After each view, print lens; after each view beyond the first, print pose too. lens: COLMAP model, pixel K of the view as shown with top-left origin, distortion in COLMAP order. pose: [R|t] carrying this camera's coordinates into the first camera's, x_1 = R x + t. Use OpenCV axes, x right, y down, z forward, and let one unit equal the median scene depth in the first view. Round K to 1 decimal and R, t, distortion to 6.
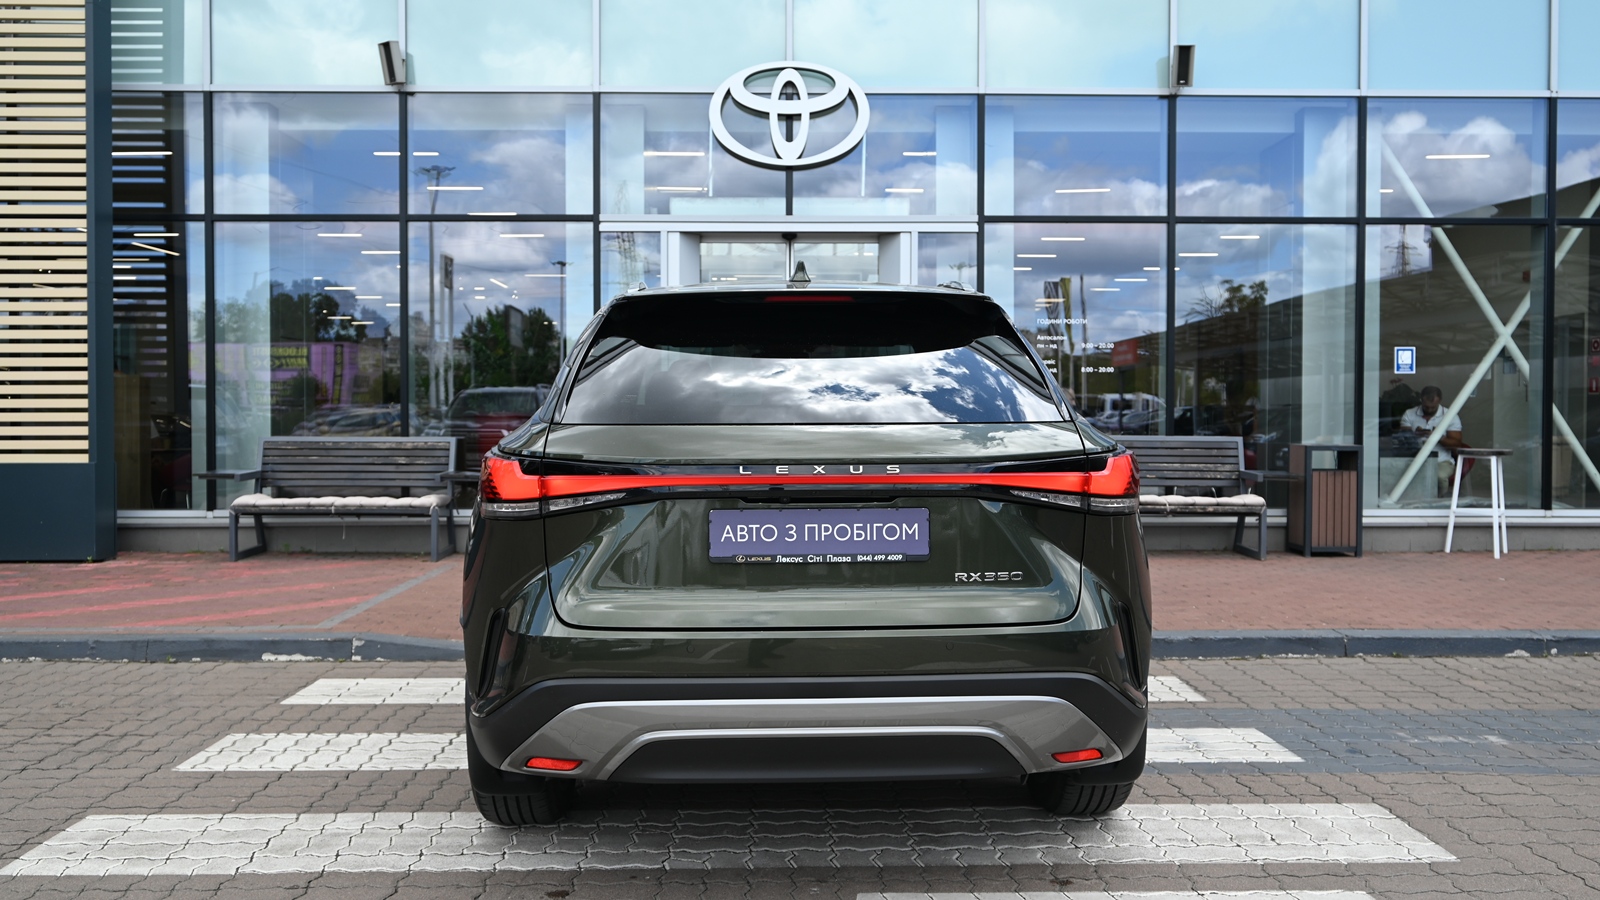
lens RADIAL K [[1336.8, 0, 795.0], [0, 1336.8, 438.4], [0, 0, 1]] dist [0.005011, -0.002281]
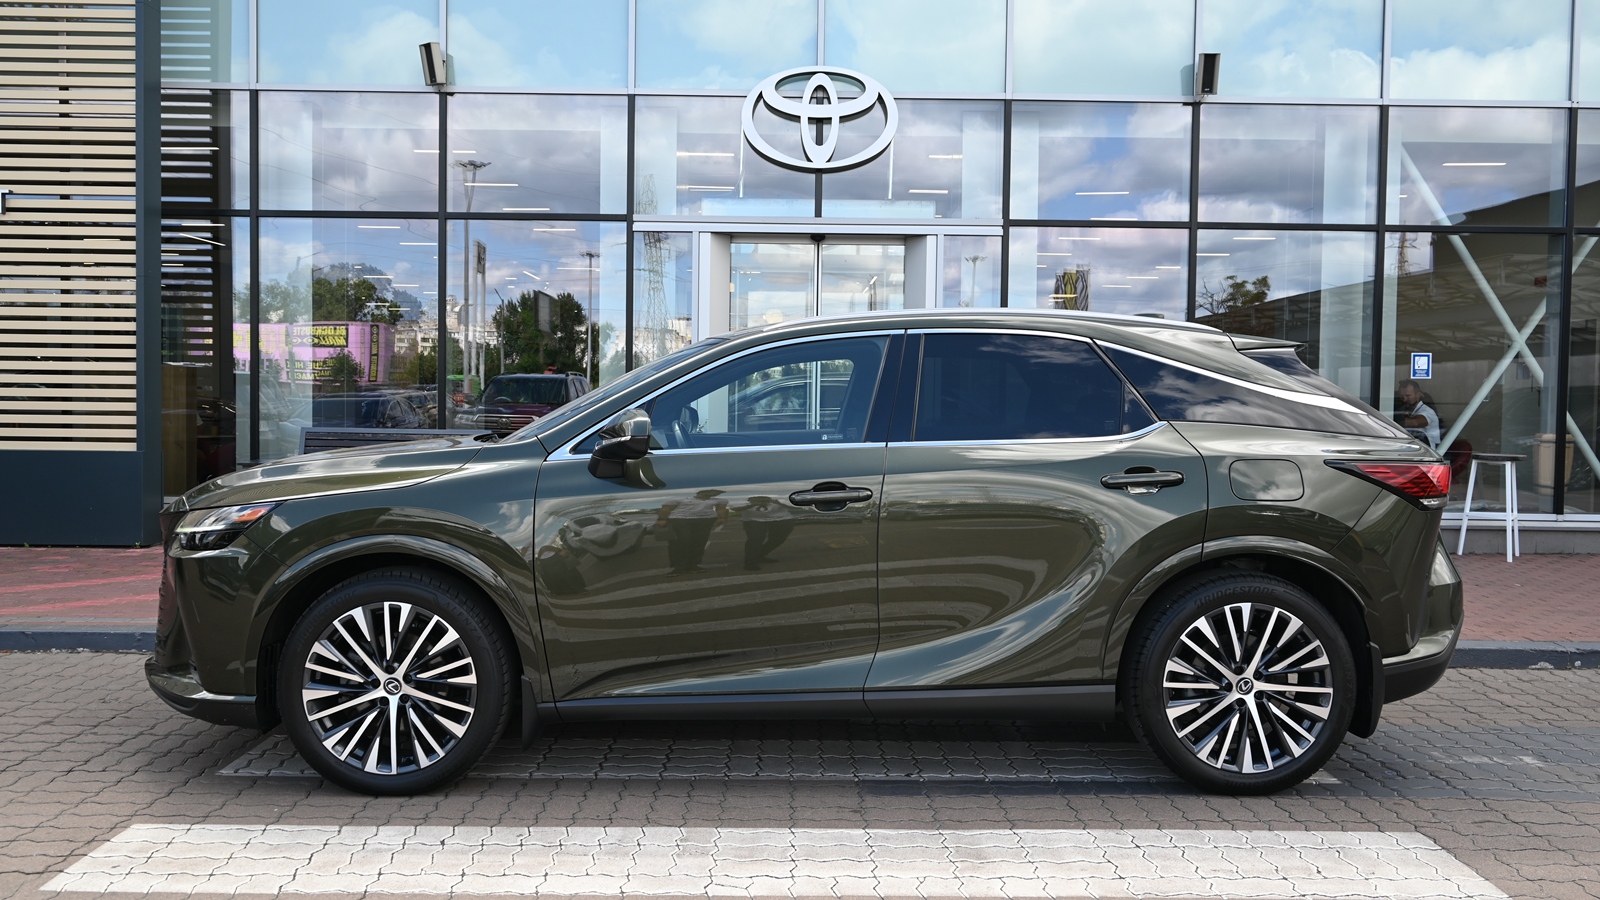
lens RADIAL K [[1276.0, 0, 791.8], [0, 1276.0, 437.9], [0, 0, 1]] dist [0.010201, -0.011234]
pose [[0.999840, 0.012677, -0.012641, -0.010319], [-0.012483, 0.999805, 0.015327, -0.012621], [0.012832, -0.015167, 0.999803, 0.021256]]
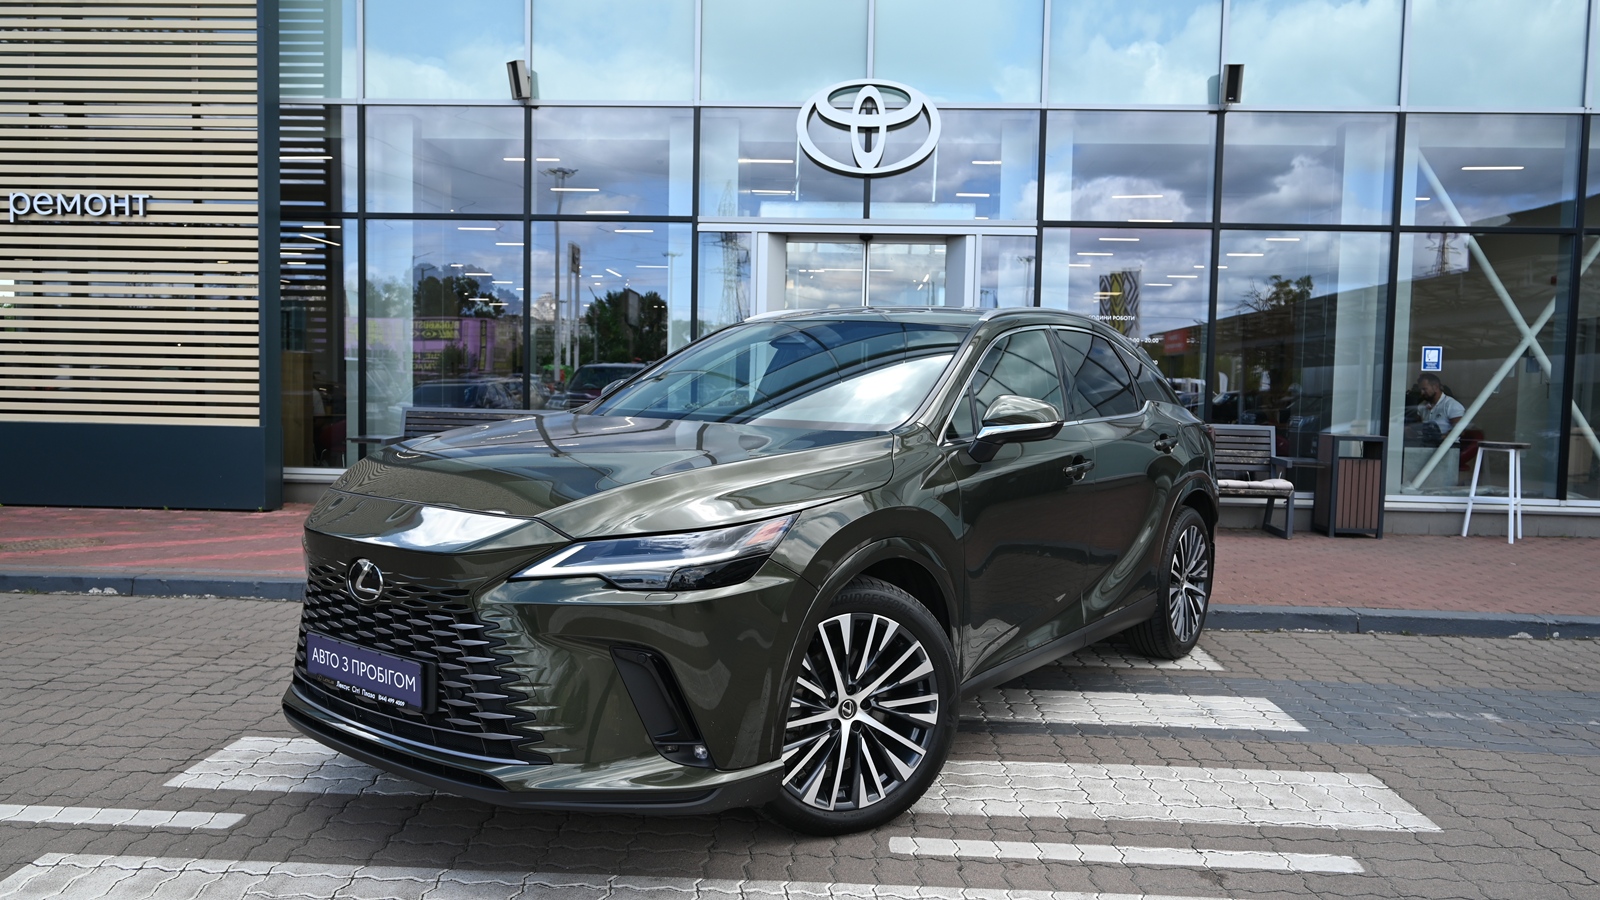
lens RADIAL K [[1183.7, 0, 792.8], [0, 1183.7, 459.4], [0, 0, 1]] dist [0.004428, -0.001169]
pose [[0.997173, 0.024476, -0.071043, 0.009935], [-0.021403, 0.998816, 0.043696, -0.007877], [0.072028, -0.042052, 0.996516, 0.002144]]
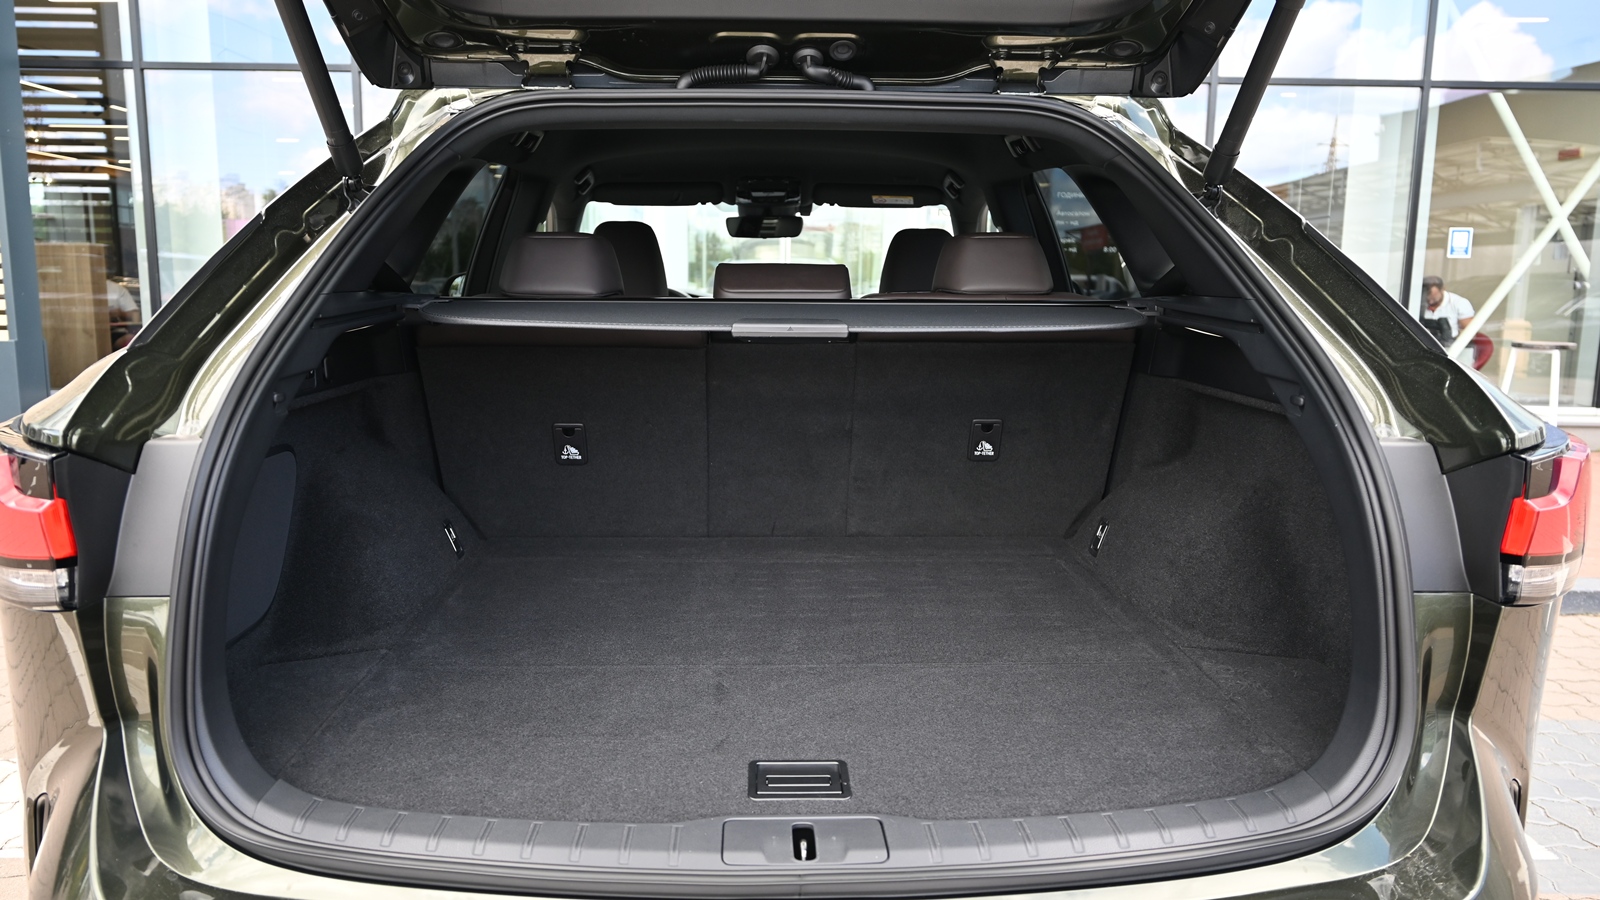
lens RADIAL K [[1097.7, 0, 800.1], [0, 1097.7, 458.0], [0, 0, 1]] dist [-0.003647, 0.006338]
pose [[0.999930, 0.010793, 0.004844, 0.000987], [-0.011347, 0.990809, 0.134790, -0.008620], [-0.003344, -0.134835, 0.990862, 0.243522]]
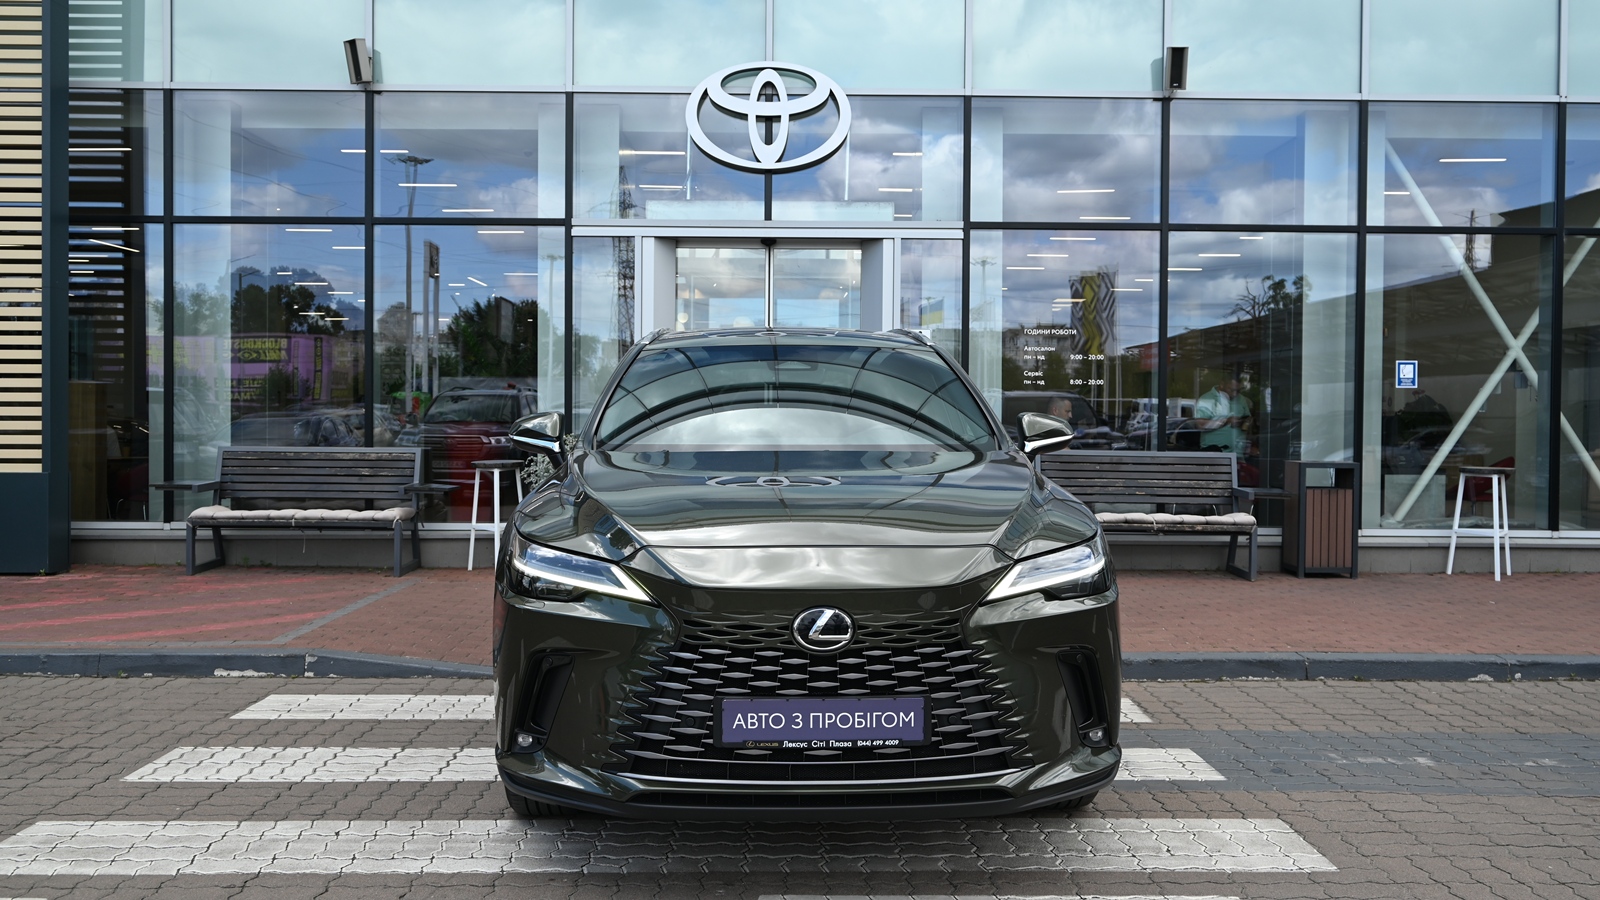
lens RADIAL K [[1466.2, 0, 810.1], [0, 1466.2, 438.7], [0, 0, 1]] dist [0.006793, 0.000000]
pose [[0.999971, 0.006272, -0.004279, 0.032121], [-0.006280, 0.999978, -0.001902, -0.007400], [0.004267, 0.001929, 0.999989, -0.059830]]
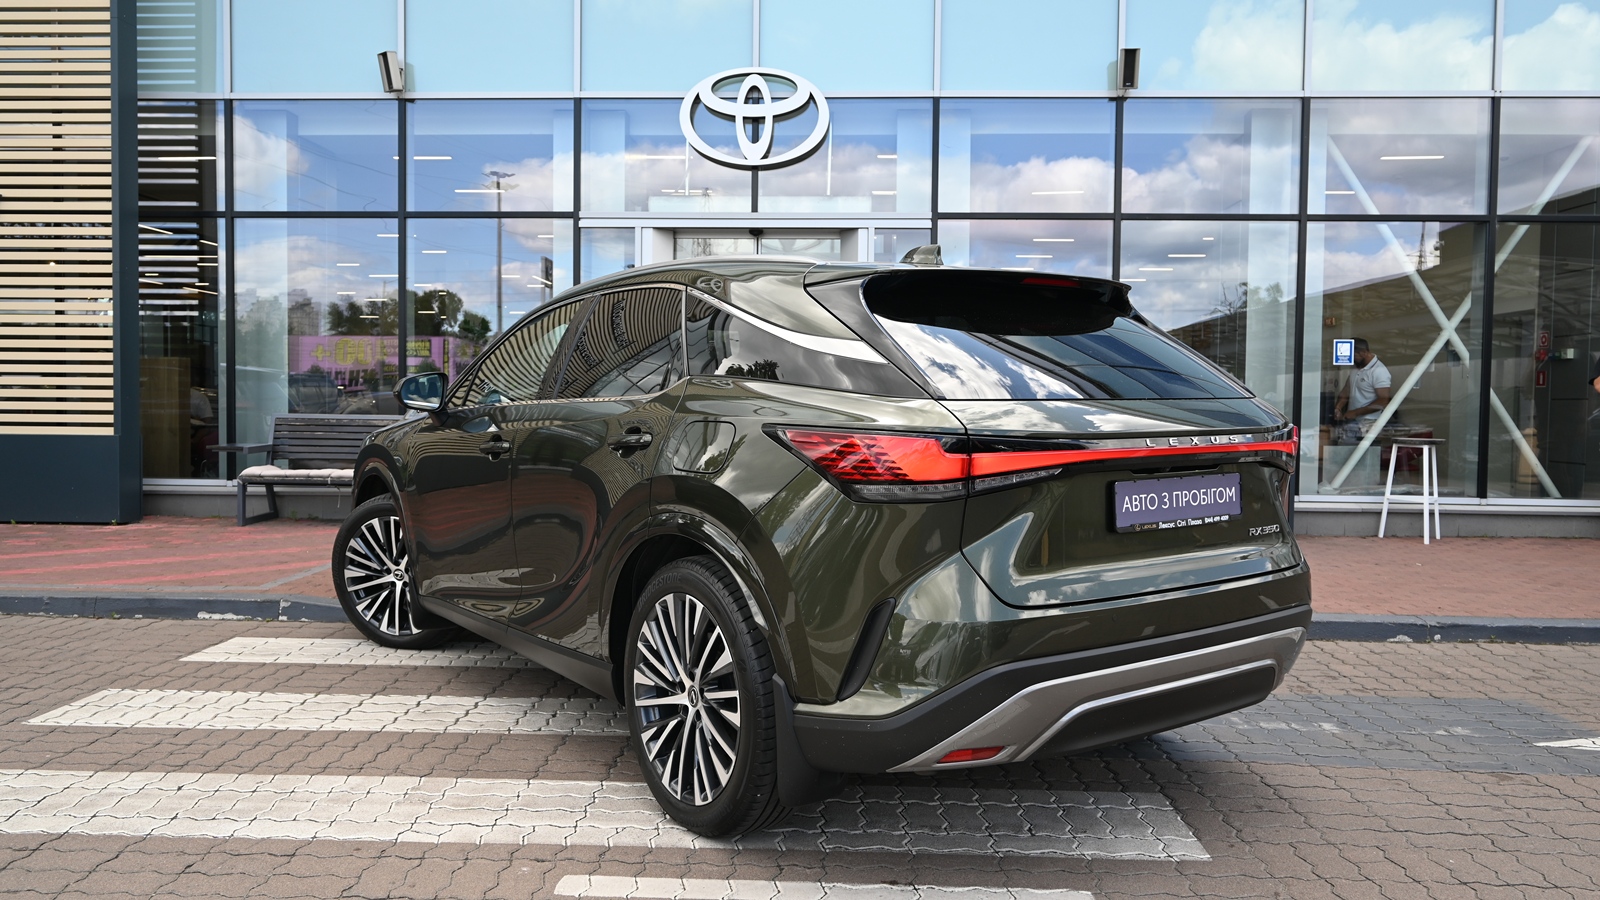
lens RADIAL K [[1183.7, 0, 798.7], [0, 1183.7, 445.6], [0, 0, 1]] dist [0.004428, -0.001169]
pose [[0.997765, 0.012487, -0.065647, 0.097370], [-0.011348, 0.999779, 0.017699, 0.002904], [0.065853, -0.016914, 0.997686, 0.053977]]
